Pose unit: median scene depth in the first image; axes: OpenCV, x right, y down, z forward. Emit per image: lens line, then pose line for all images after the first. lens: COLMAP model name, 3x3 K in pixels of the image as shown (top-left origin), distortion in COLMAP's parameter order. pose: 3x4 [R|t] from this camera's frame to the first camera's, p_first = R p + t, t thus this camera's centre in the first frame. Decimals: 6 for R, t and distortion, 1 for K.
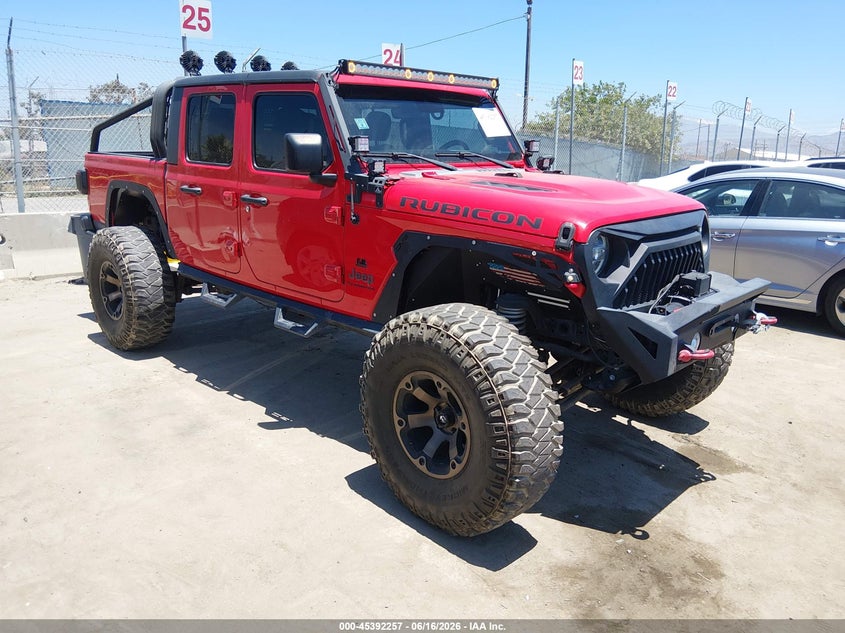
lens RADIAL K [[661.2, 0, 422.5], [0, 661.2, 316.5], [0, 0, 1]] dist [0.011113, -0.011633]
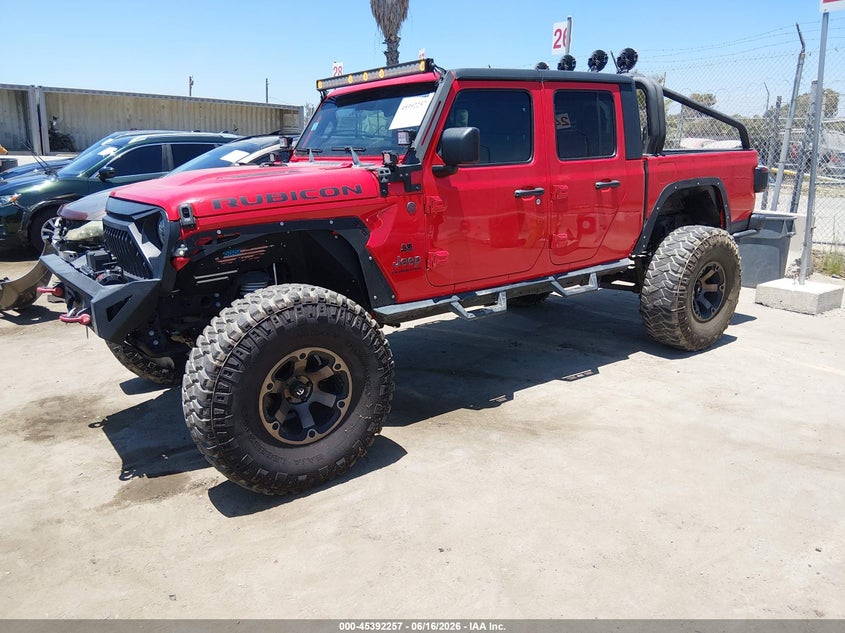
lens RADIAL K [[661.2, 0, 422.5], [0, 661.2, 316.5], [0, 0, 1]] dist [0.011113, -0.011633]
pose [[-0.175971, 0.229356, -0.957303, 1.239463], [-0.239770, 0.933204, 0.267657, -0.343908], [0.954748, 0.276633, -0.109224, 1.463137]]
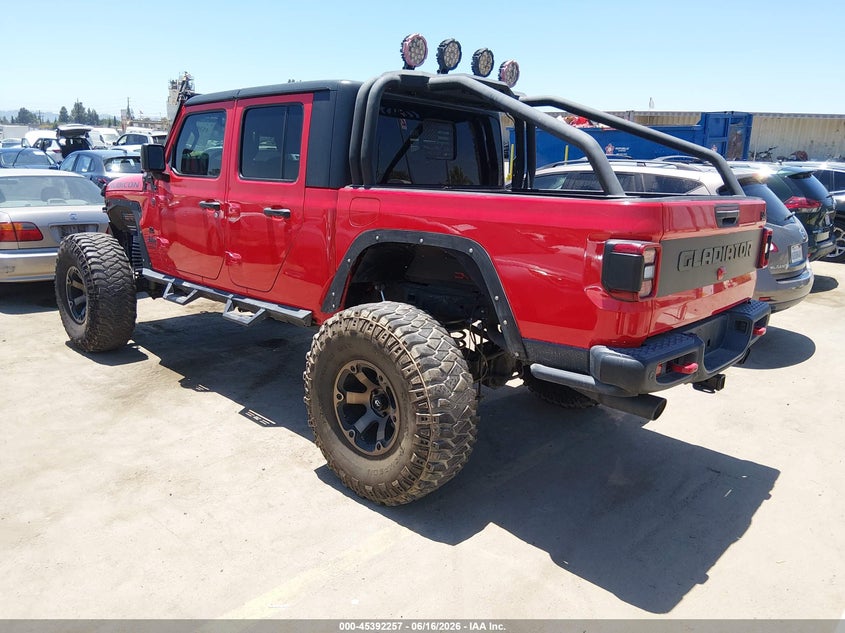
lens RADIAL K [[632.6, 0, 423.1], [0, 632.6, 301.3], [0, 0, 1]] dist [-0.051452, -0.004555]
pose [[-0.997934, -0.051108, -0.038936, -0.326298], [-0.063066, 0.894977, 0.441631, -0.667420], [0.012276, 0.443174, -0.896351, 2.597436]]
